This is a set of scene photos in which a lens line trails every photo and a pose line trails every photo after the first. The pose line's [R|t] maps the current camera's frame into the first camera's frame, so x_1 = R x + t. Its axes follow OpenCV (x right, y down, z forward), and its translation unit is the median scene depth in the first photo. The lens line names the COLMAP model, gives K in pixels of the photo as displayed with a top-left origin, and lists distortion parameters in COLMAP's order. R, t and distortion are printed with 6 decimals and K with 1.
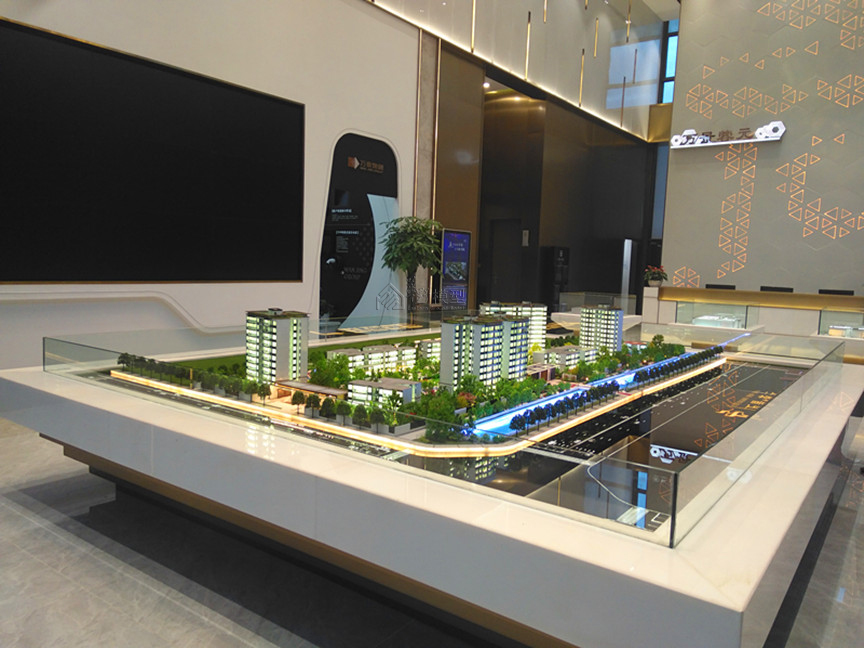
lens RADIAL K [[658.4, 0, 449.1], [0, 658.4, 315.8], [0, 0, 1]] dist [0.042750, -0.026239]
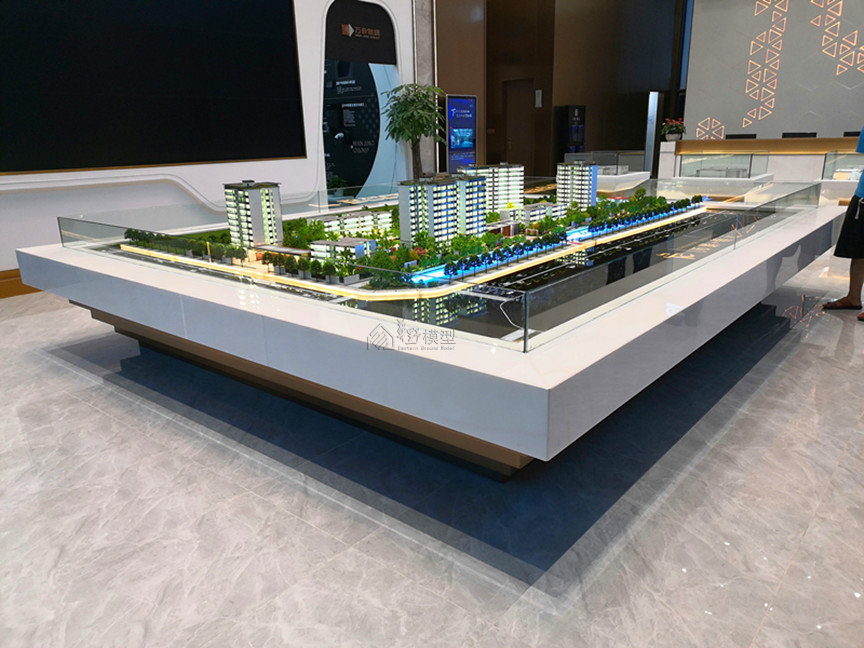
lens RADIAL K [[649.5, 0, 434.0], [0, 649.5, 321.4], [0, 0, 1]] dist [0.046415, -0.029118]
pose [[0.995188, -0.038708, -0.090013, 0.096345], [0.055898, 0.978788, 0.197101, 0.015718], [0.080474, -0.201184, 0.976242, -0.062541]]
